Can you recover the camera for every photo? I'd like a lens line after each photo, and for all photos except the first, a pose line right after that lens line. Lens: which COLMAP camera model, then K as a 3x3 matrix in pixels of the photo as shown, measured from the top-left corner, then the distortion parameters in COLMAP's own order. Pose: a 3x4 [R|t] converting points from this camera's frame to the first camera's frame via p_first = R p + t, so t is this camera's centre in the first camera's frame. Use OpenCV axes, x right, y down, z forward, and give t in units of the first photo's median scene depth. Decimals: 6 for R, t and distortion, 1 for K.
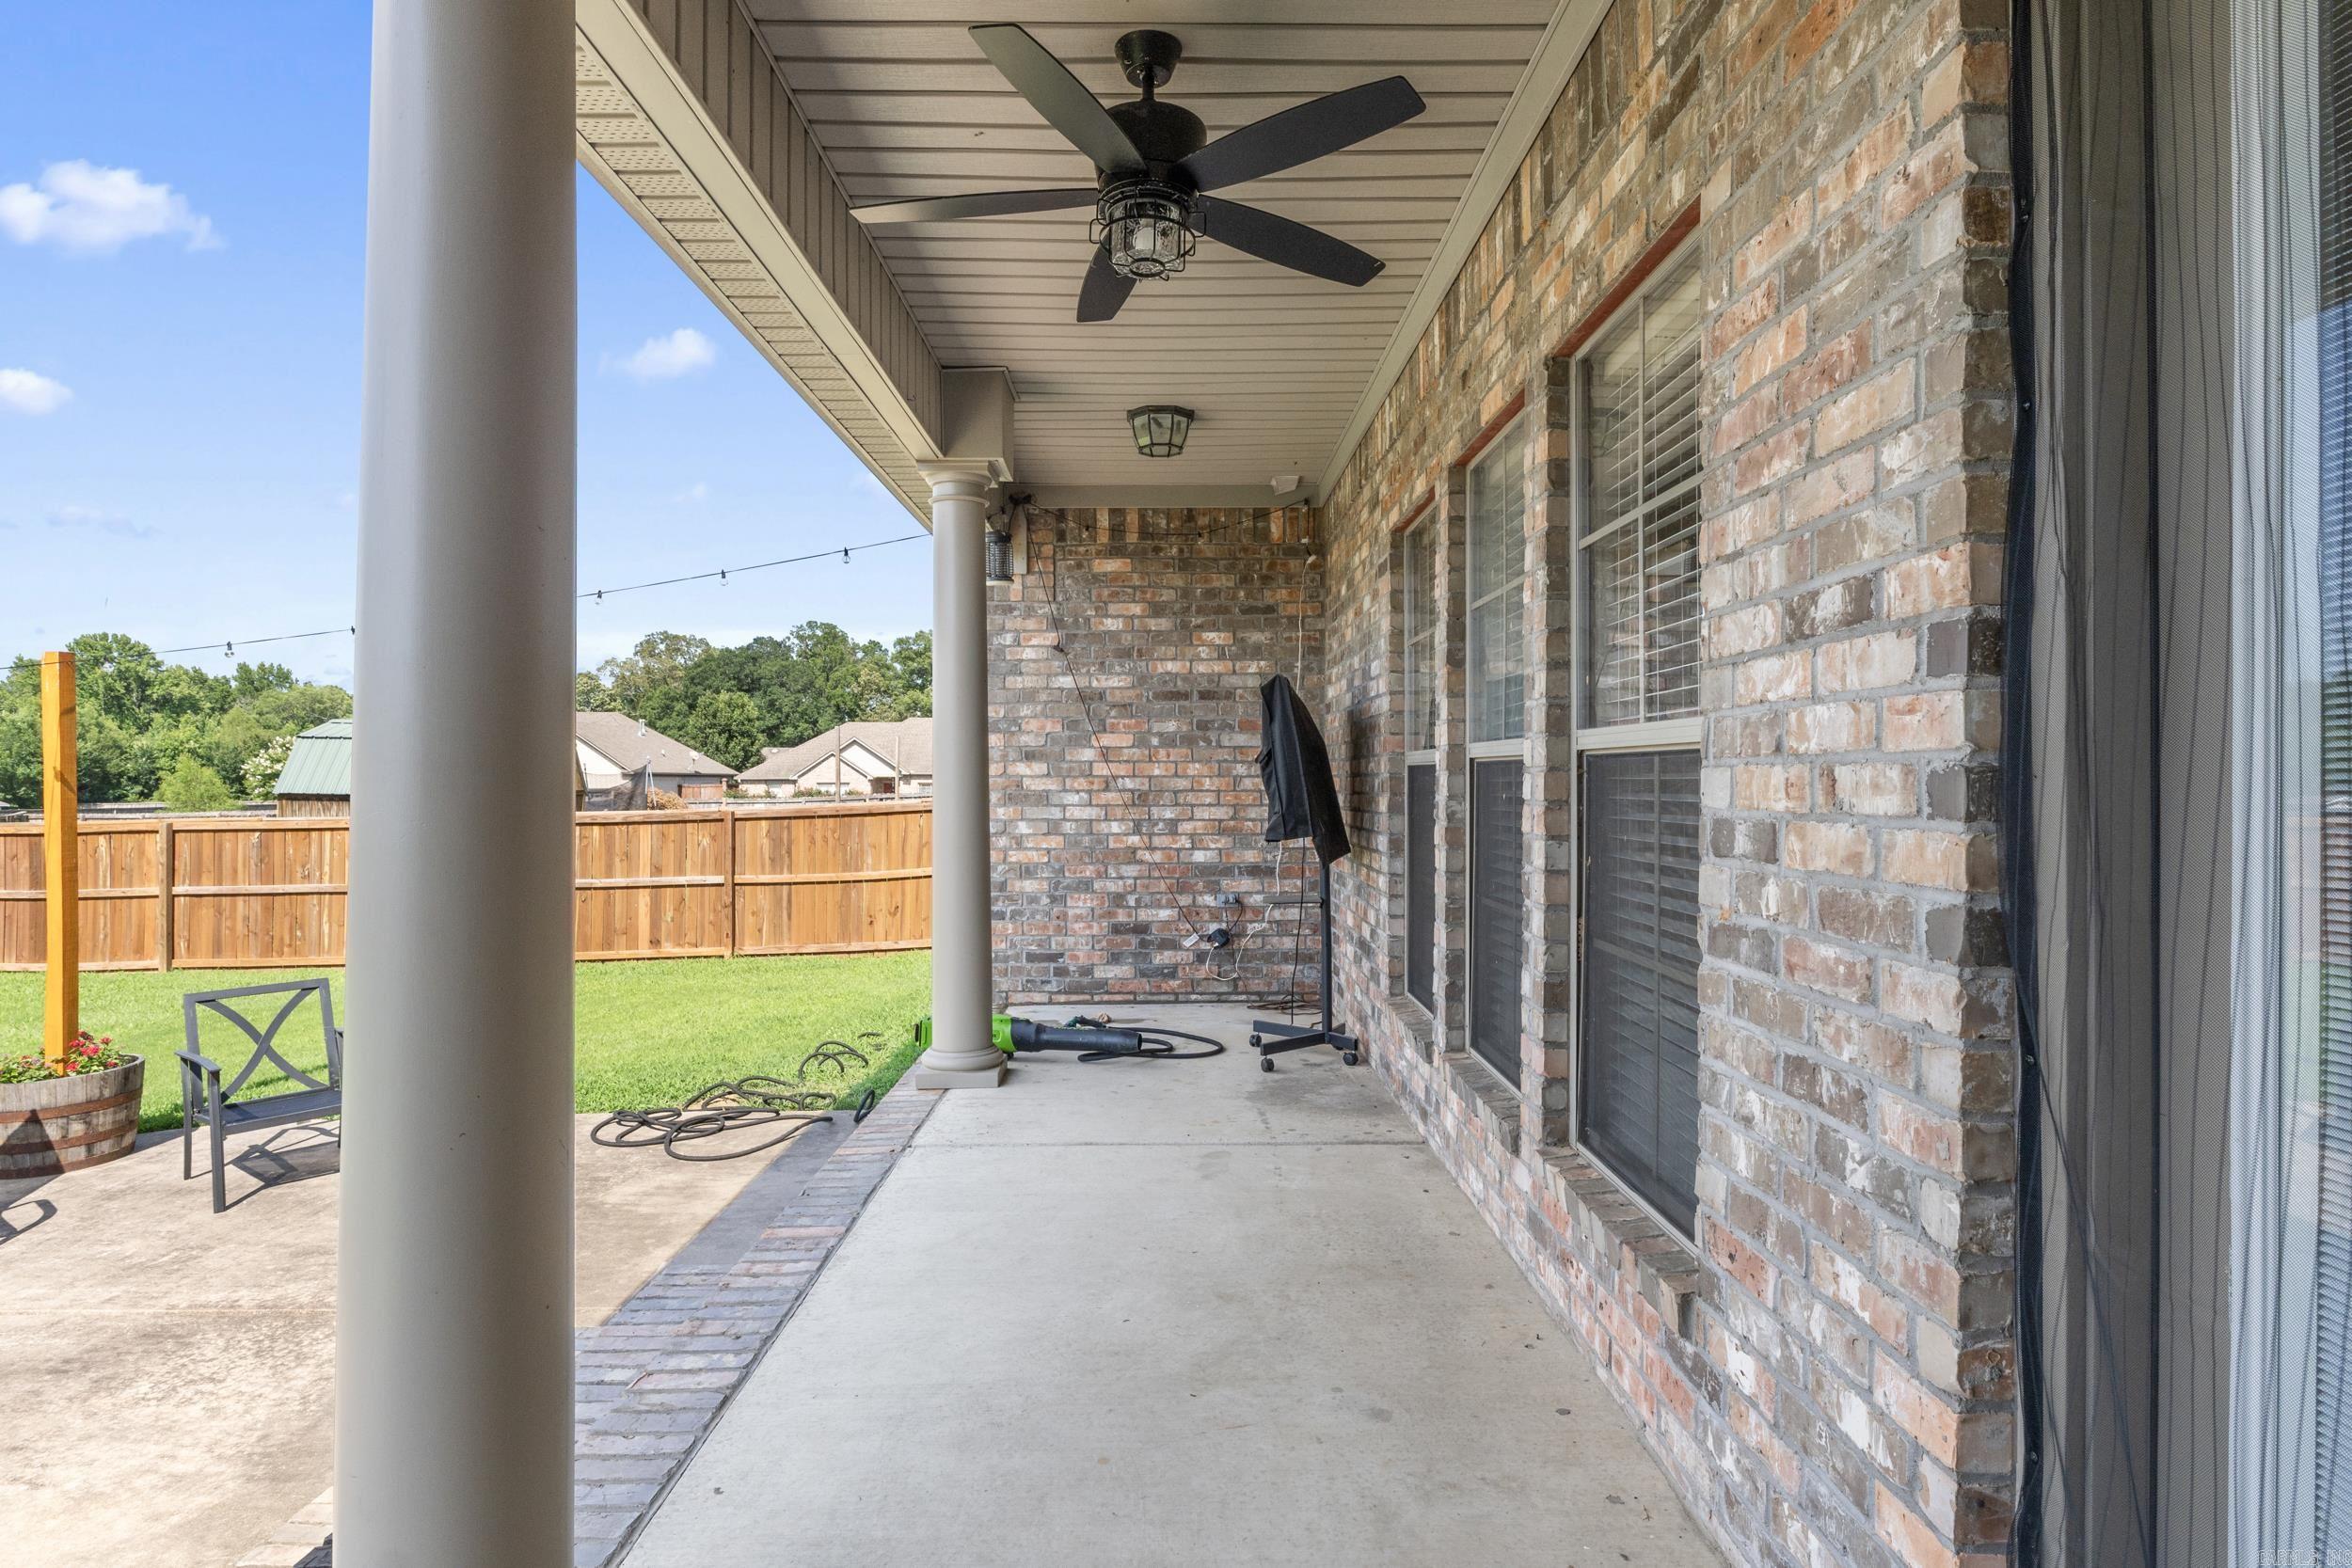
lens RADIAL K [[1214.4, 0, 1176.7], [0, 1214.4, 793.1], [0, 0, 1]] dist [0.042645, 0.001161]
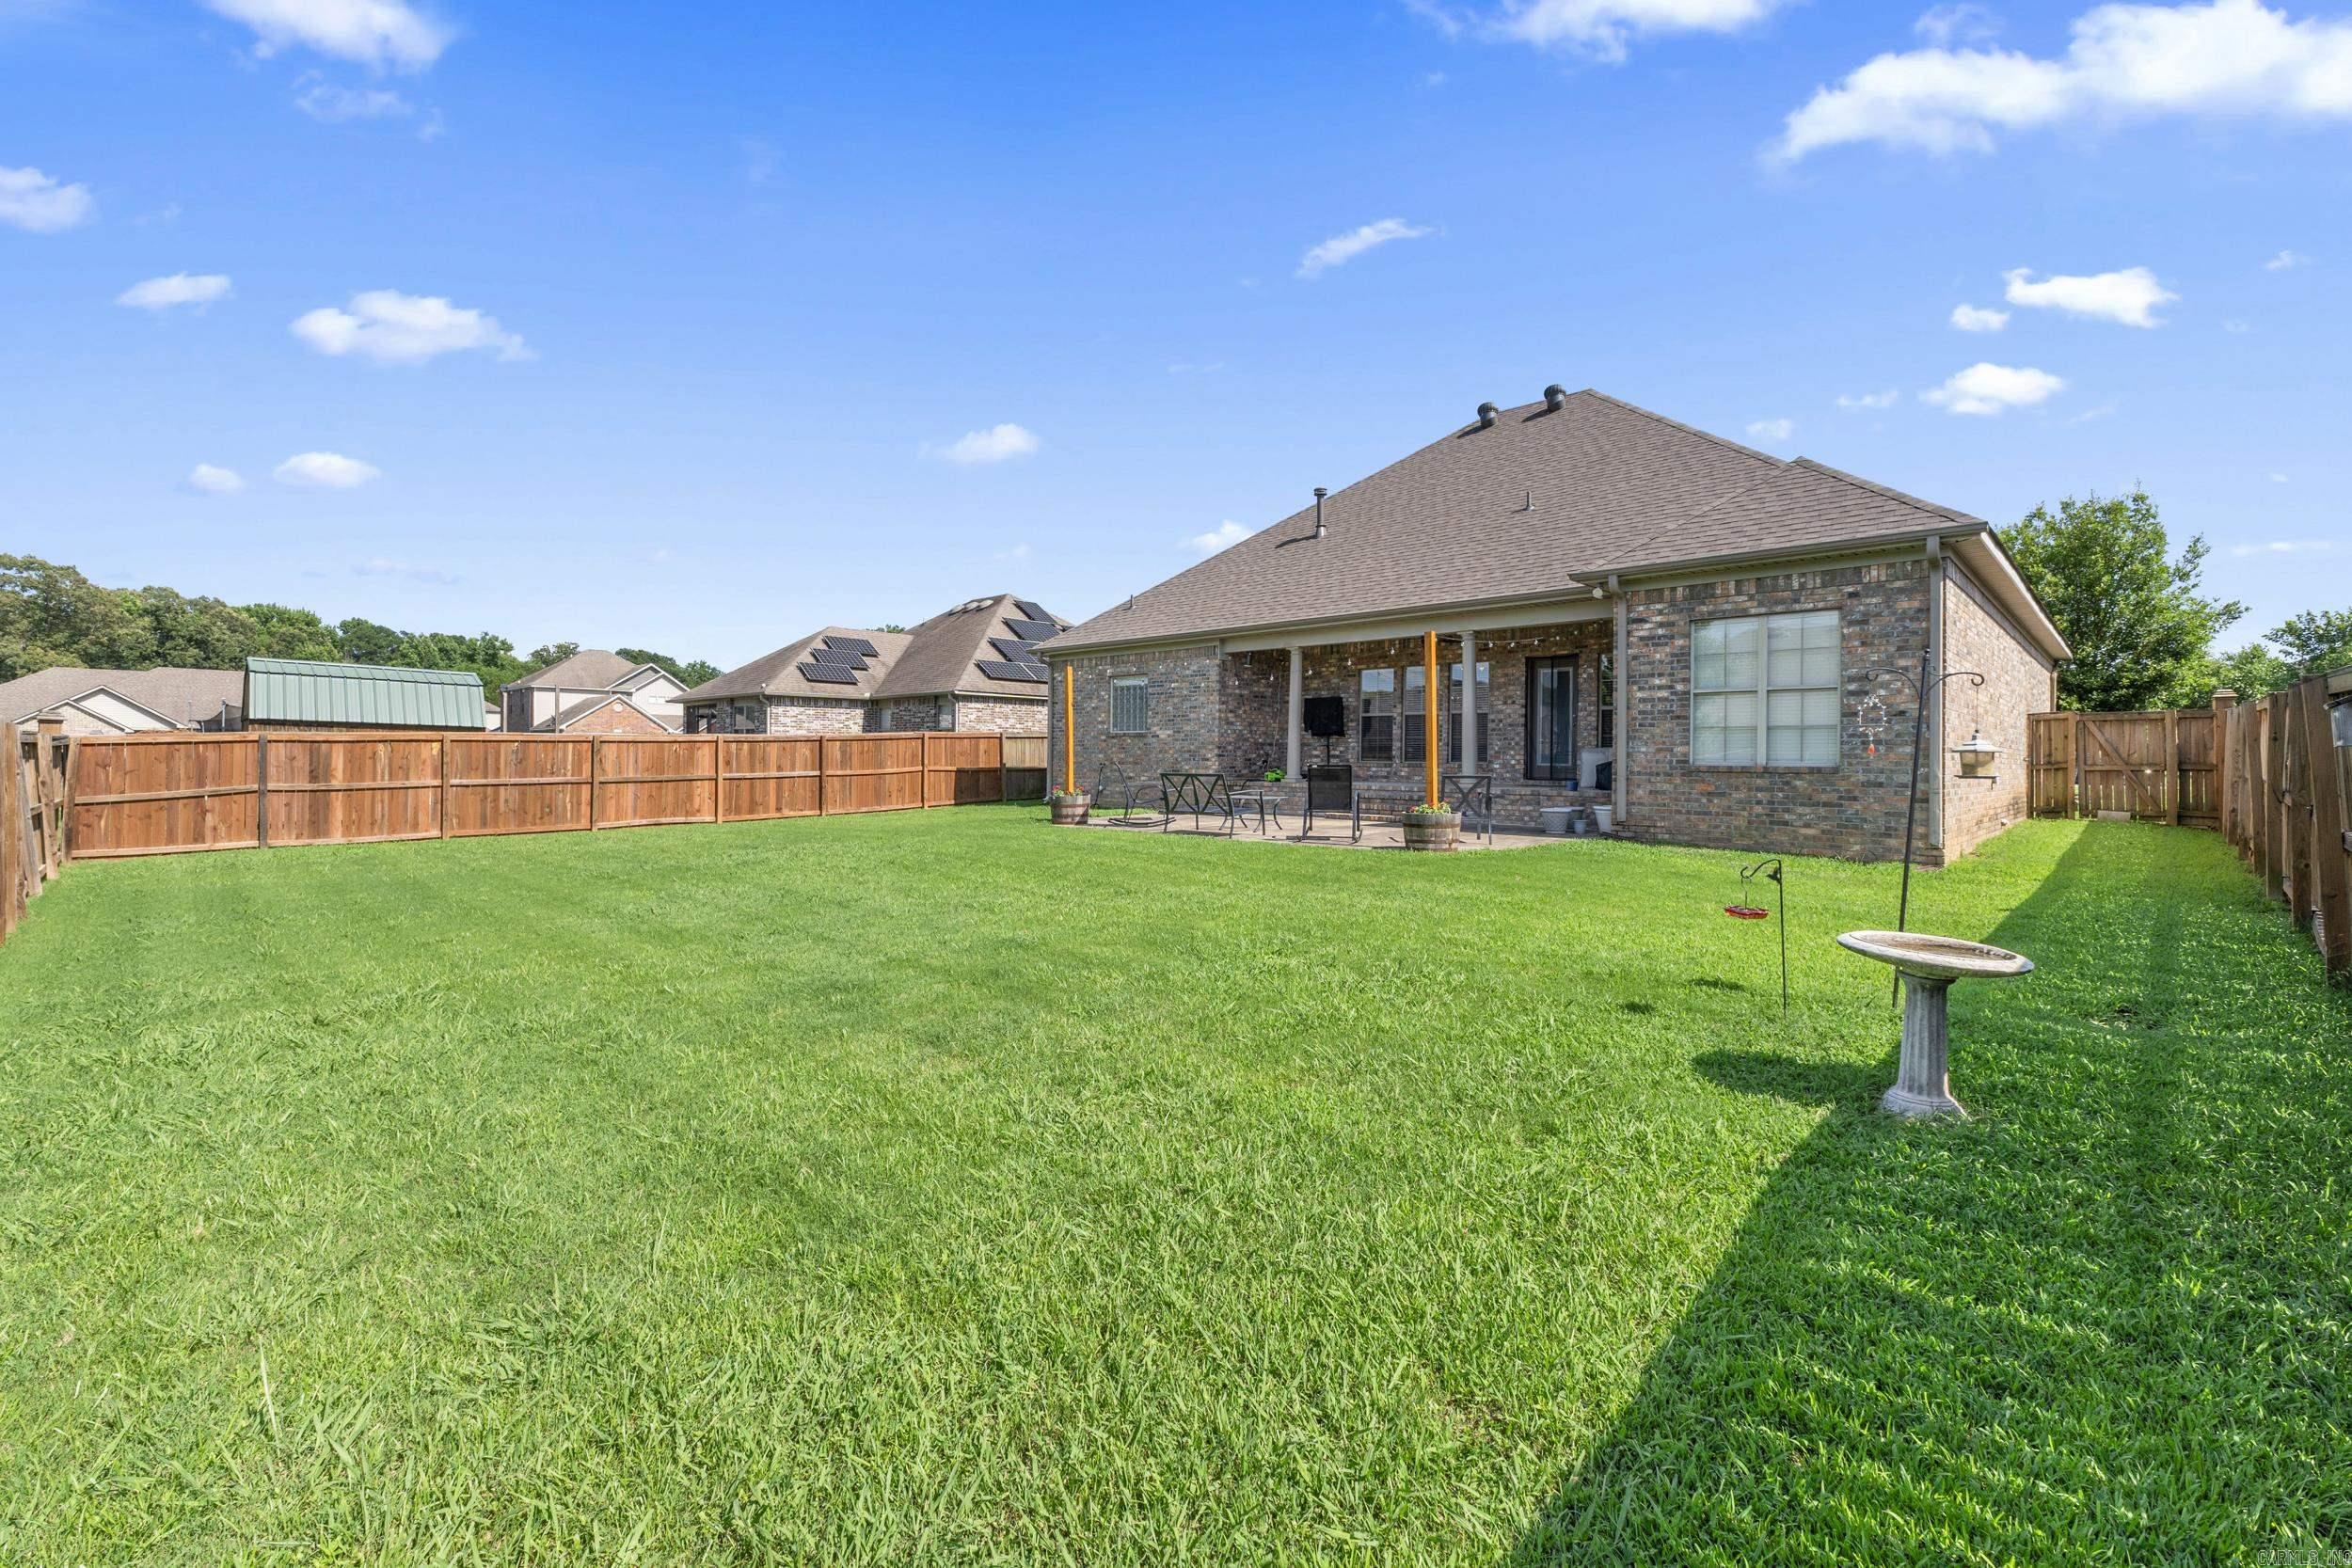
lens RADIAL K [[1011.4, 0, 1166.1], [0, 1011.4, 767.6], [0, 0, 1]] dist [0.002447, 0.001572]
pose [[0.726688, -0.001953, 0.686965, -2.364374], [-0.001480, 0.999989, 0.004408, 0.124161], [-0.686966, -0.004220, 0.726677, -1.075265]]
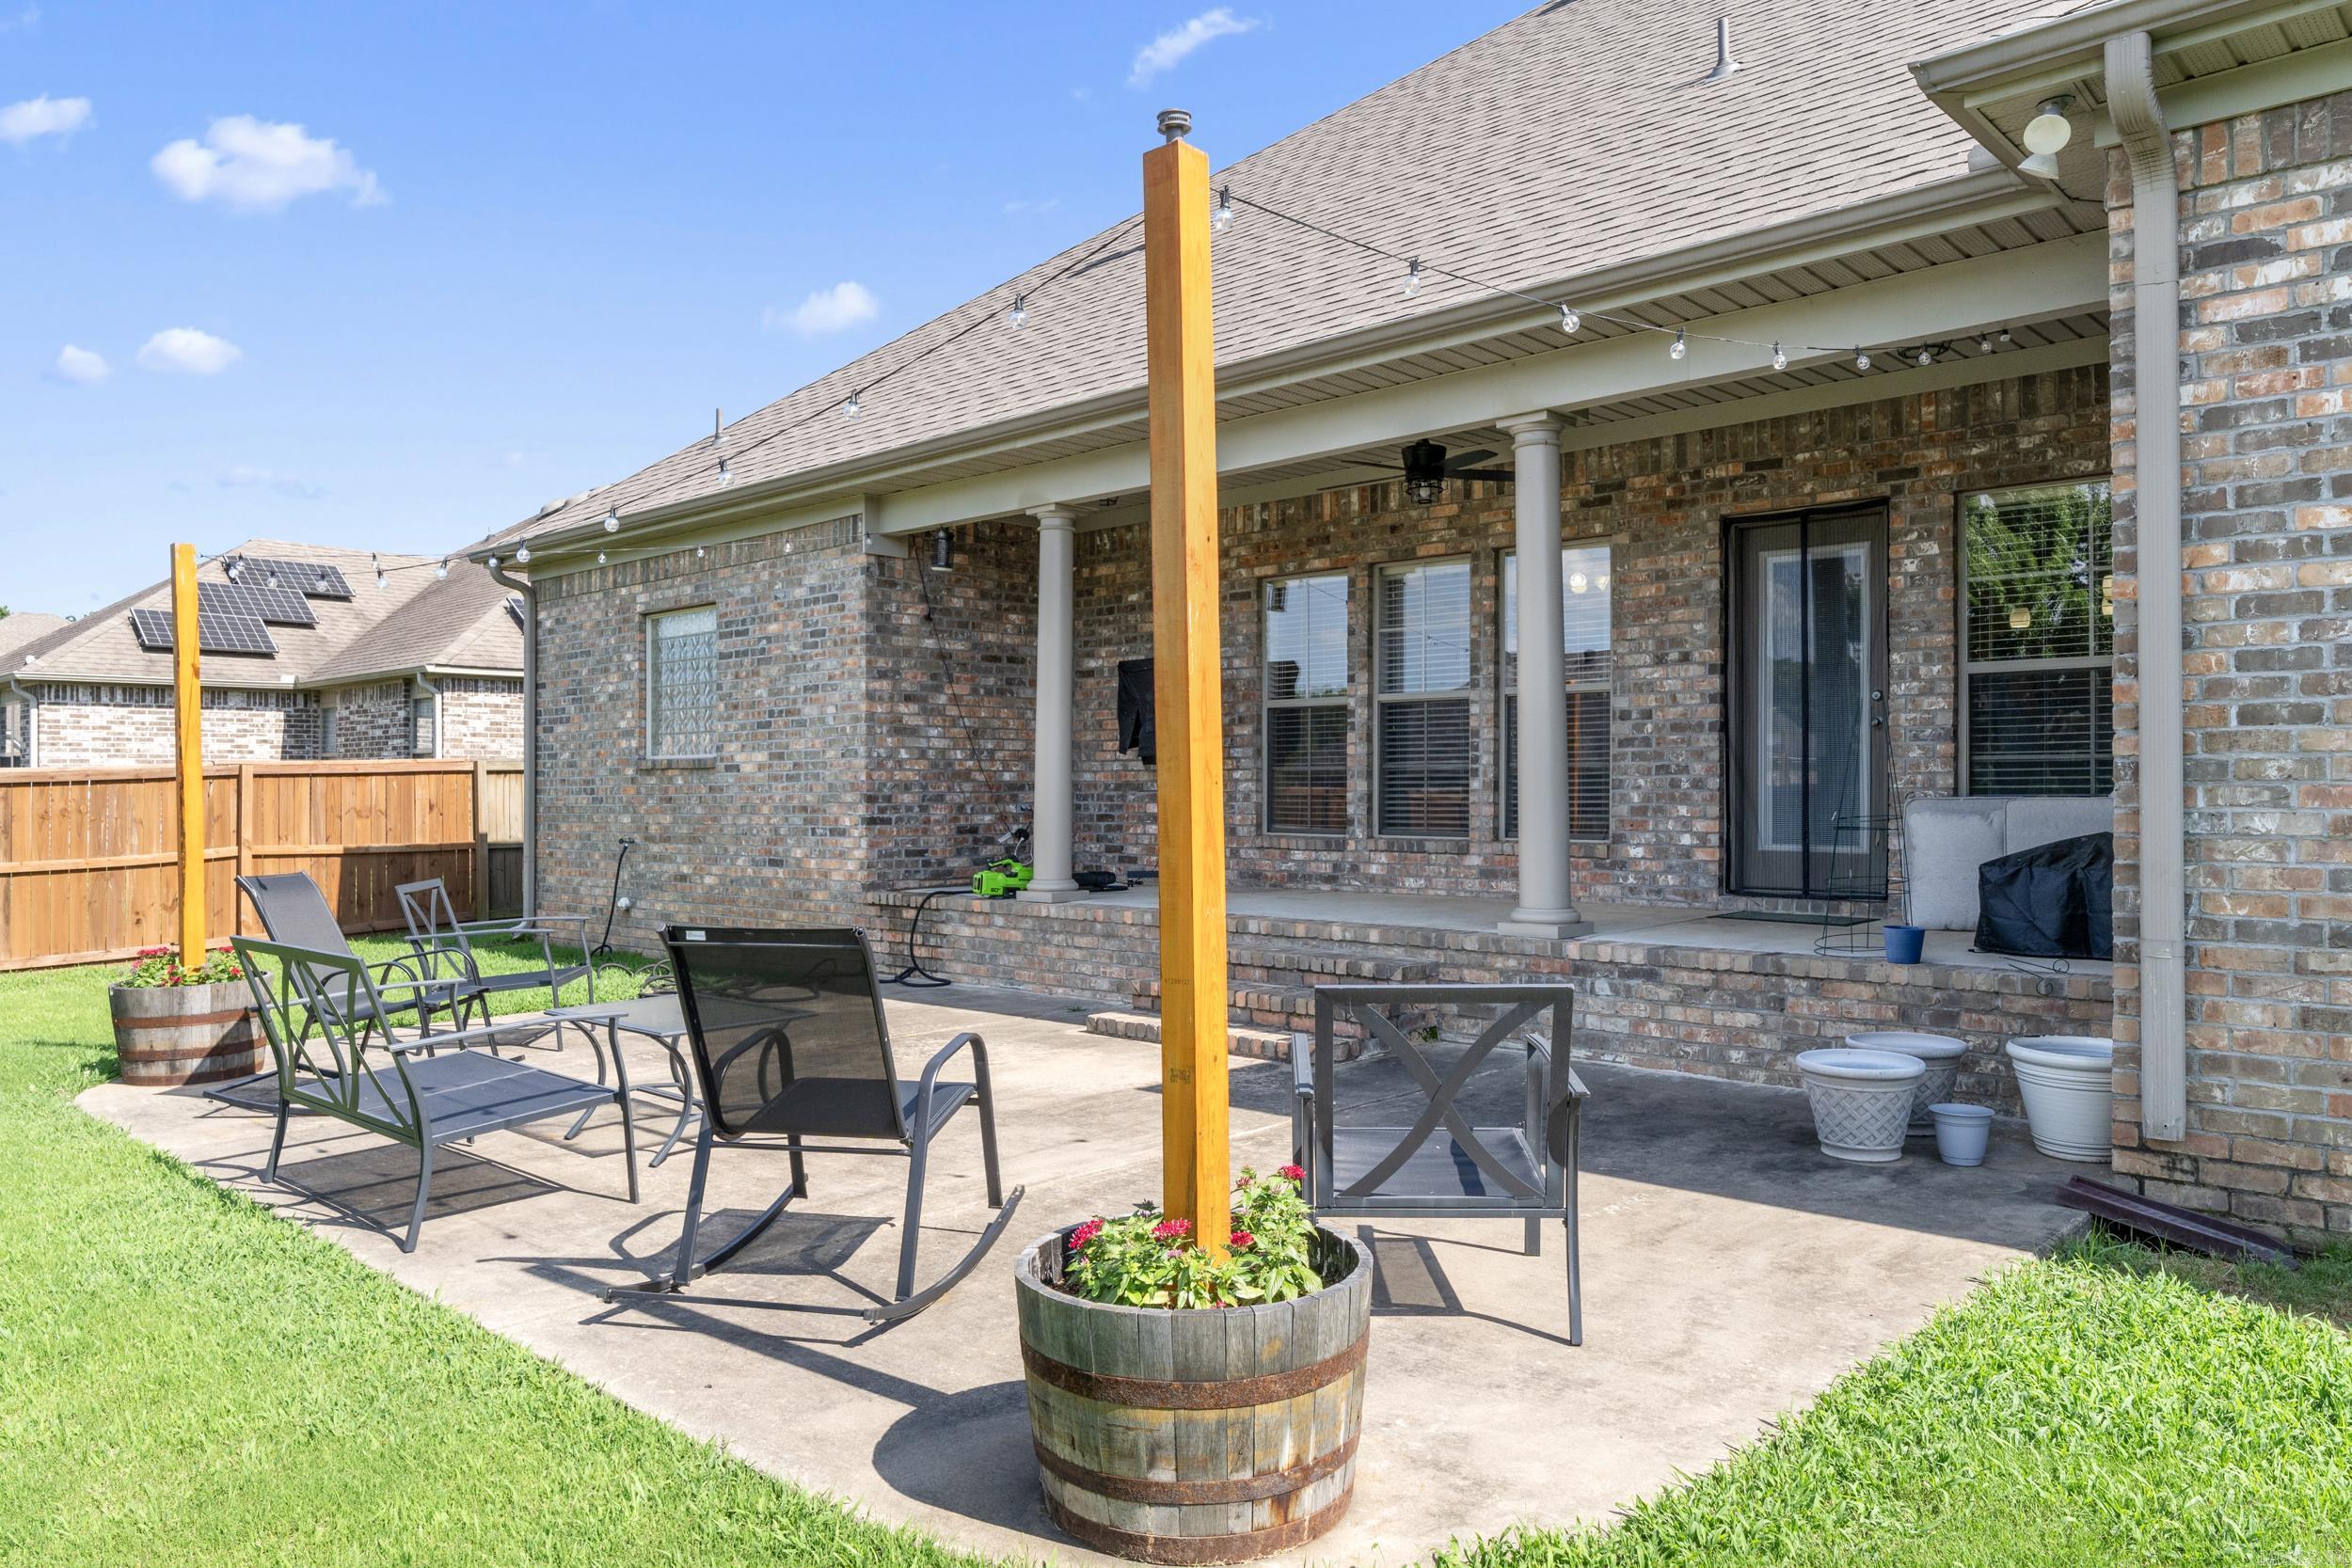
lens RADIAL K [[1581.0, 0, 1183.1], [0, 1581.0, 804.6], [0, 0, 1]] dist [-0.007591, -0.002043]
pose [[0.708588, -0.008942, 0.705566, -1.107372], [0.008982, 0.999953, 0.003652, 0.079625], [-0.705565, 0.003750, 0.708635, -0.410208]]
